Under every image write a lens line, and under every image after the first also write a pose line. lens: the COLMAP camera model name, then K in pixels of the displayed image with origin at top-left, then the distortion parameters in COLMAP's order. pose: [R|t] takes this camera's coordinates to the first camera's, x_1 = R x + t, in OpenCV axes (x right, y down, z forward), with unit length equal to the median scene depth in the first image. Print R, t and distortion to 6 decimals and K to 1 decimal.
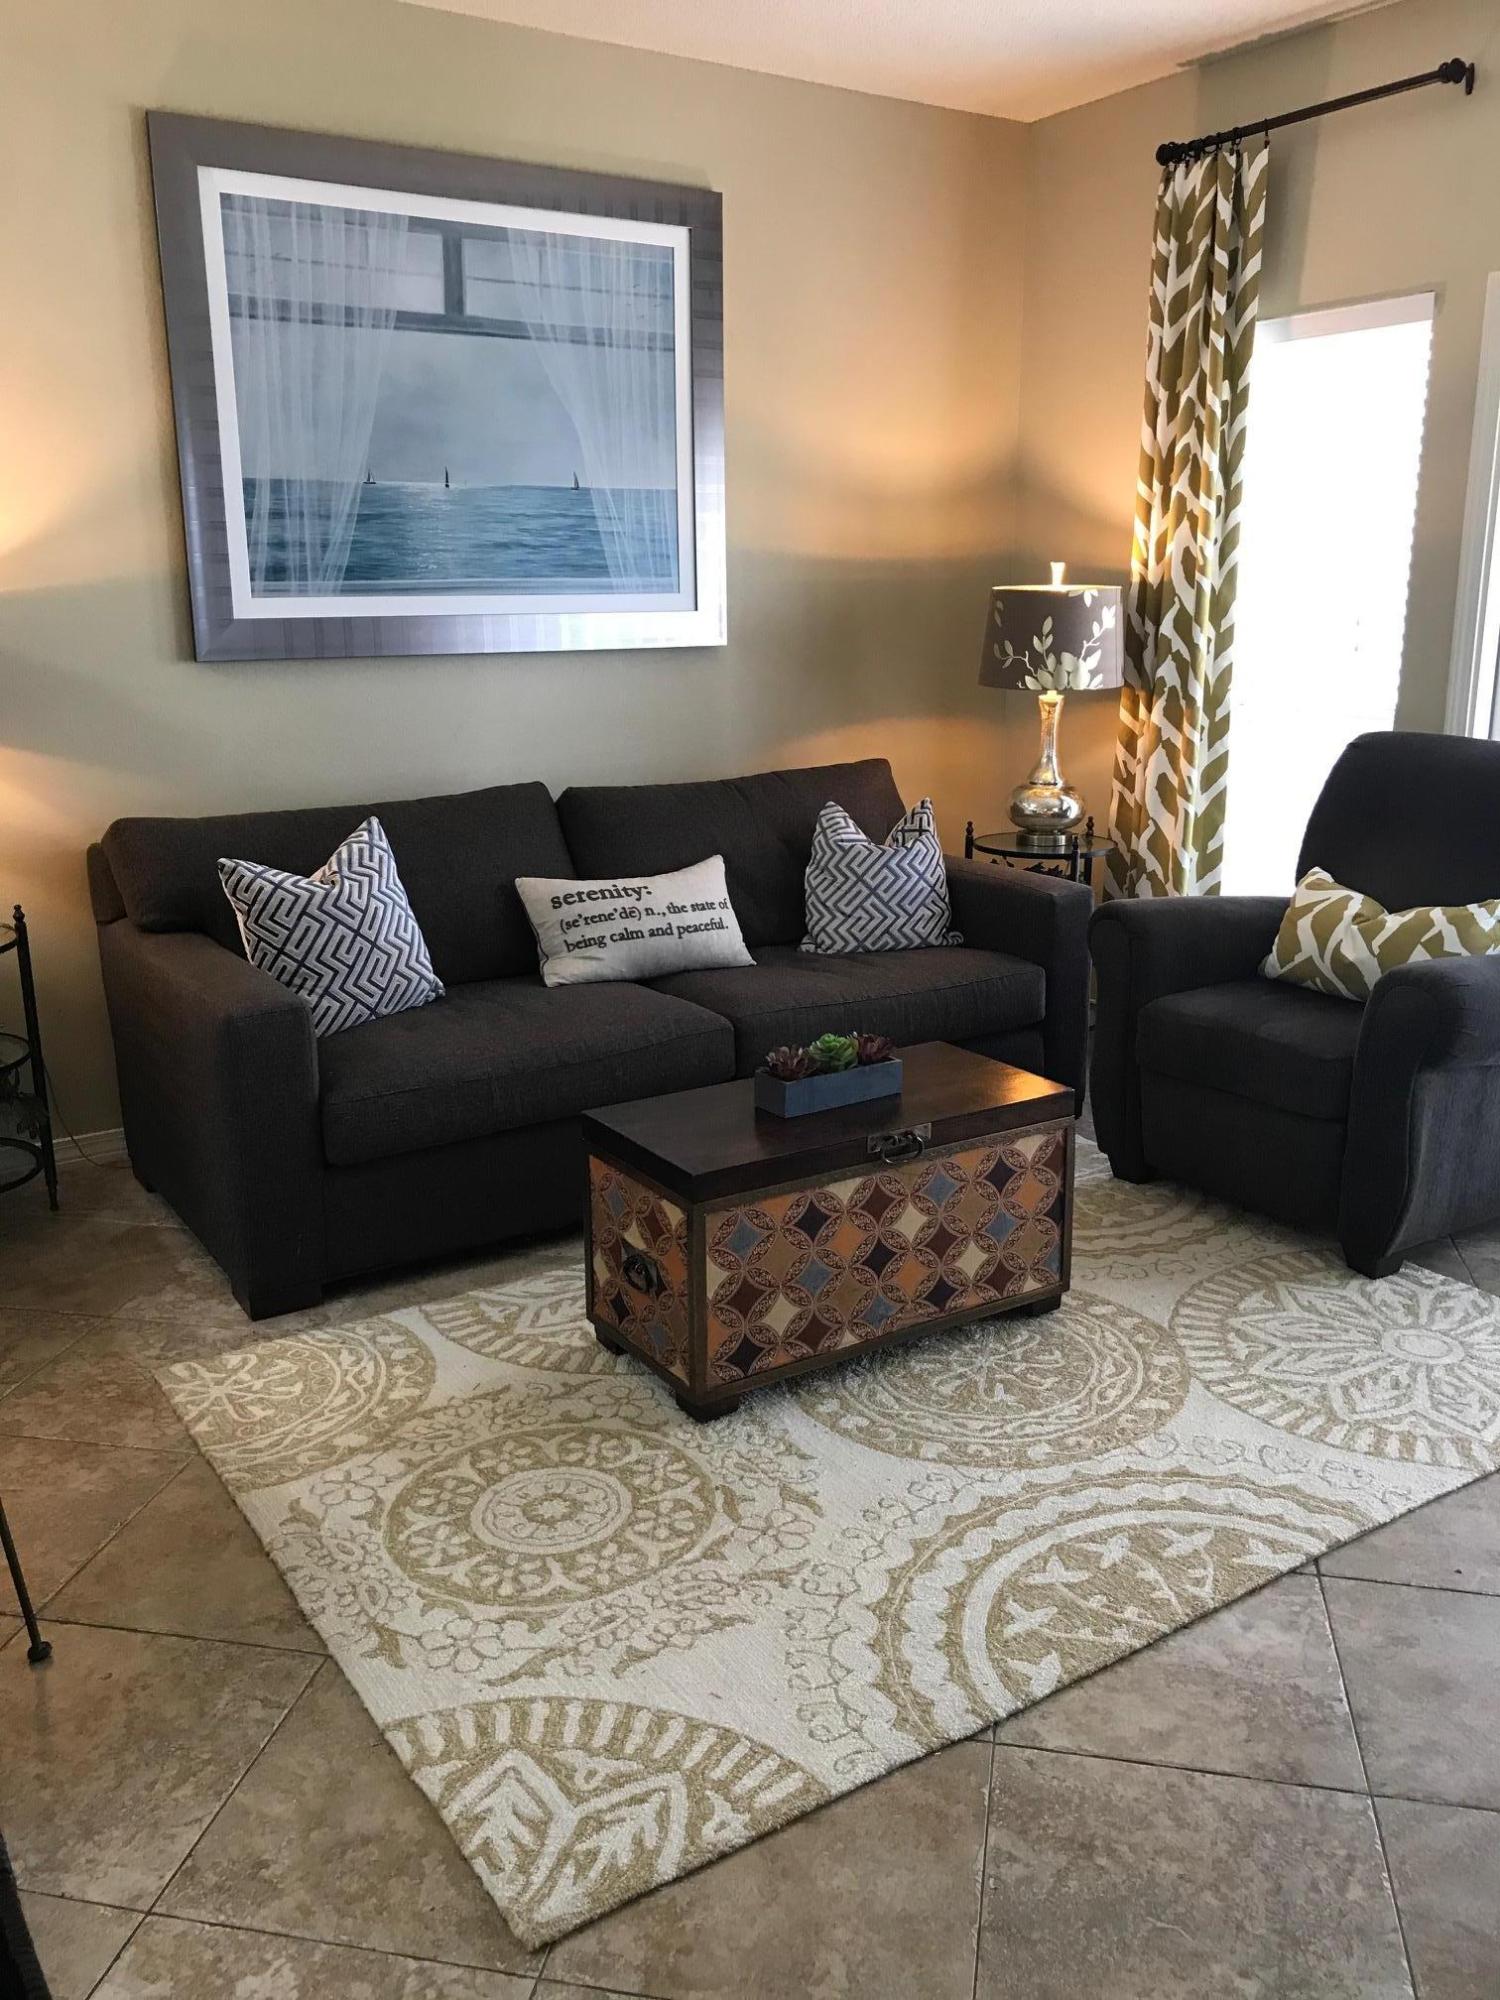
lens RADIAL K [[1638.8, 0, 745.9], [0, 1638.8, 972.0], [0, 0, 1]] dist [0.031518, -0.031040]
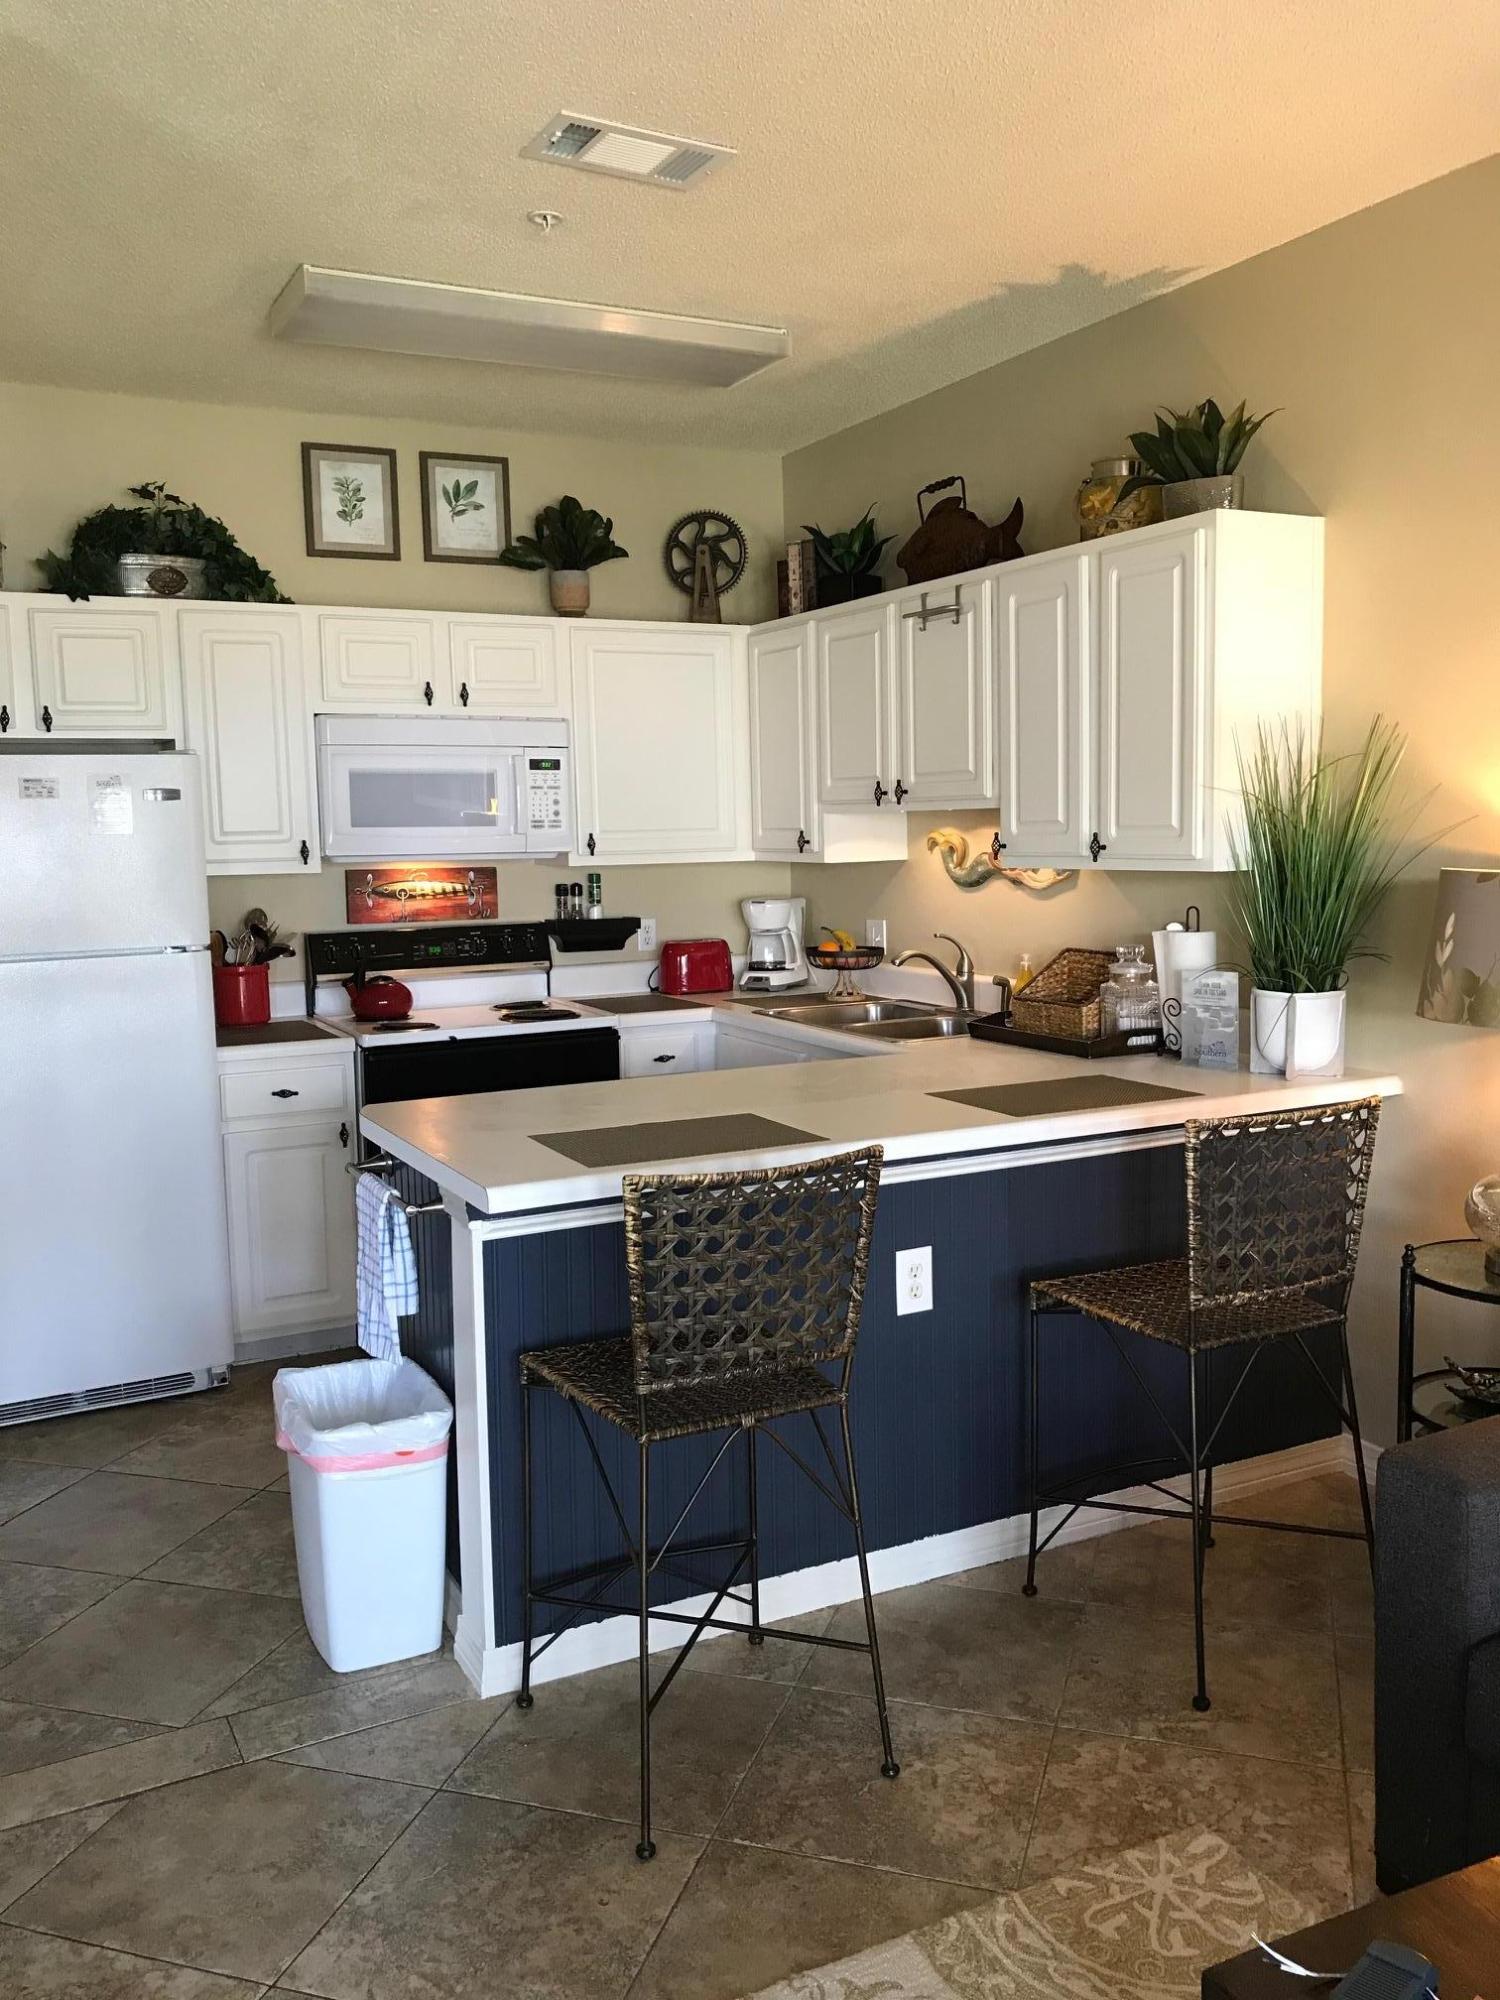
lens RADIAL K [[1638.8, 0, 750.8], [0, 1638.8, 990.9], [0, 0, 1]] dist [0.031518, -0.031040]
pose [[-0.104459, 0.105299, -0.988939, 0.368660], [-0.218342, 0.967691, 0.126100, -0.181036], [0.970265, 0.229099, -0.078092, 0.671465]]
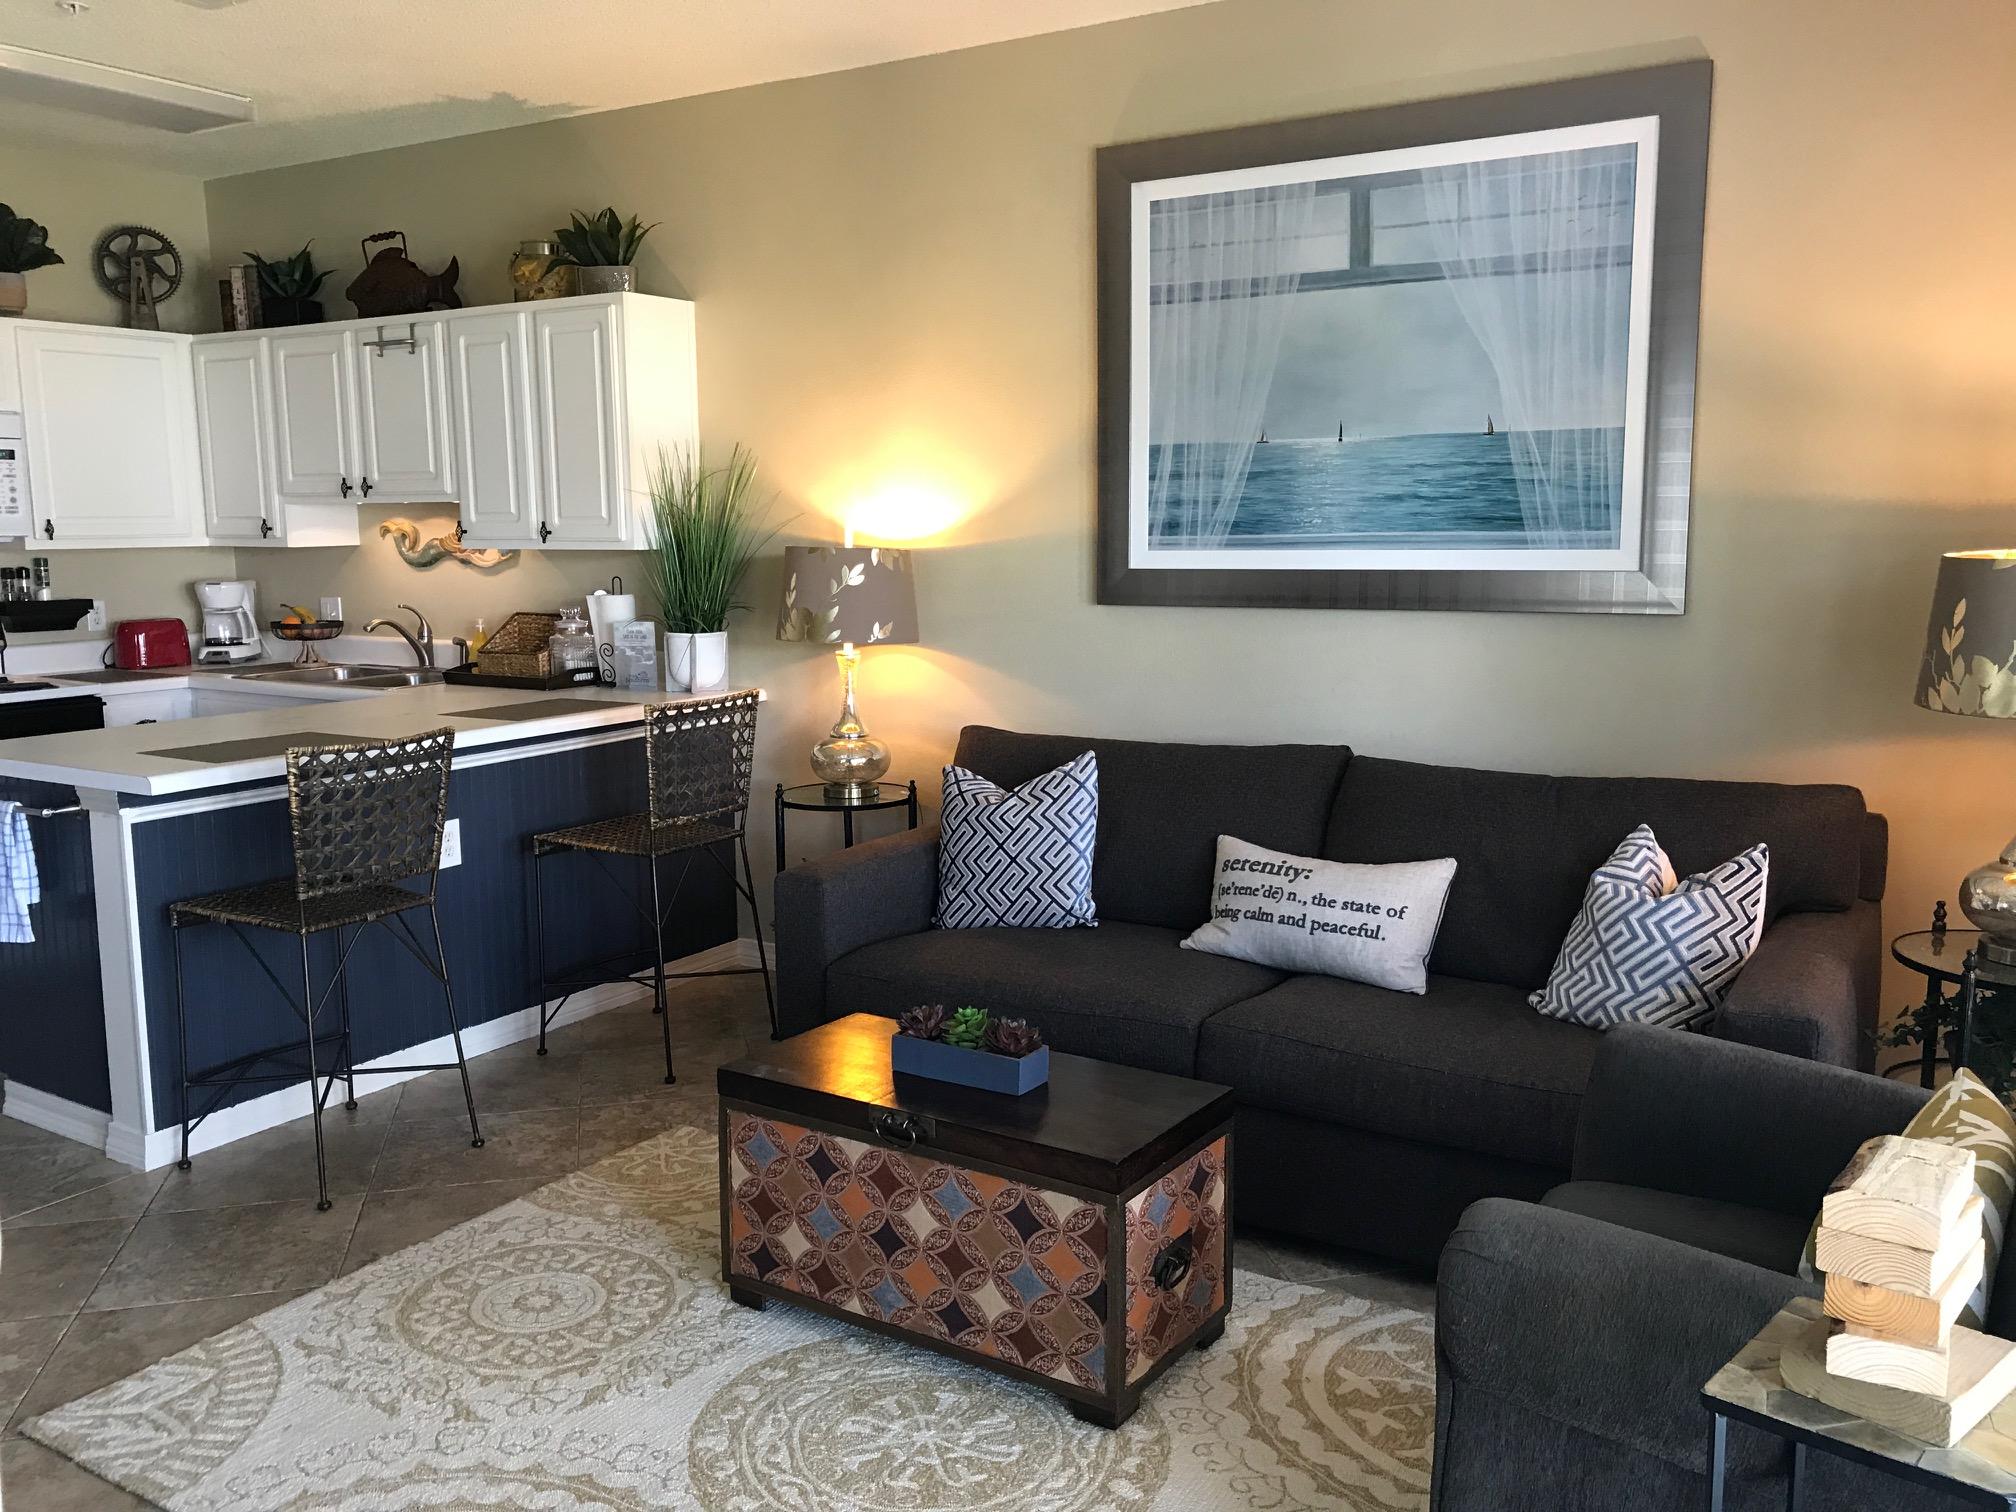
lens RADIAL K [[1651.9, 0, 1005.6], [0, 1651.9, 745.7], [0, 0, 1]] dist [0.031518, -0.031040]
pose [[0.423803, 0.125407, -0.897031, 0.799635], [-0.209446, 0.977095, 0.037647, -0.140595], [0.881206, 0.171924, 0.440362, 0.525592]]
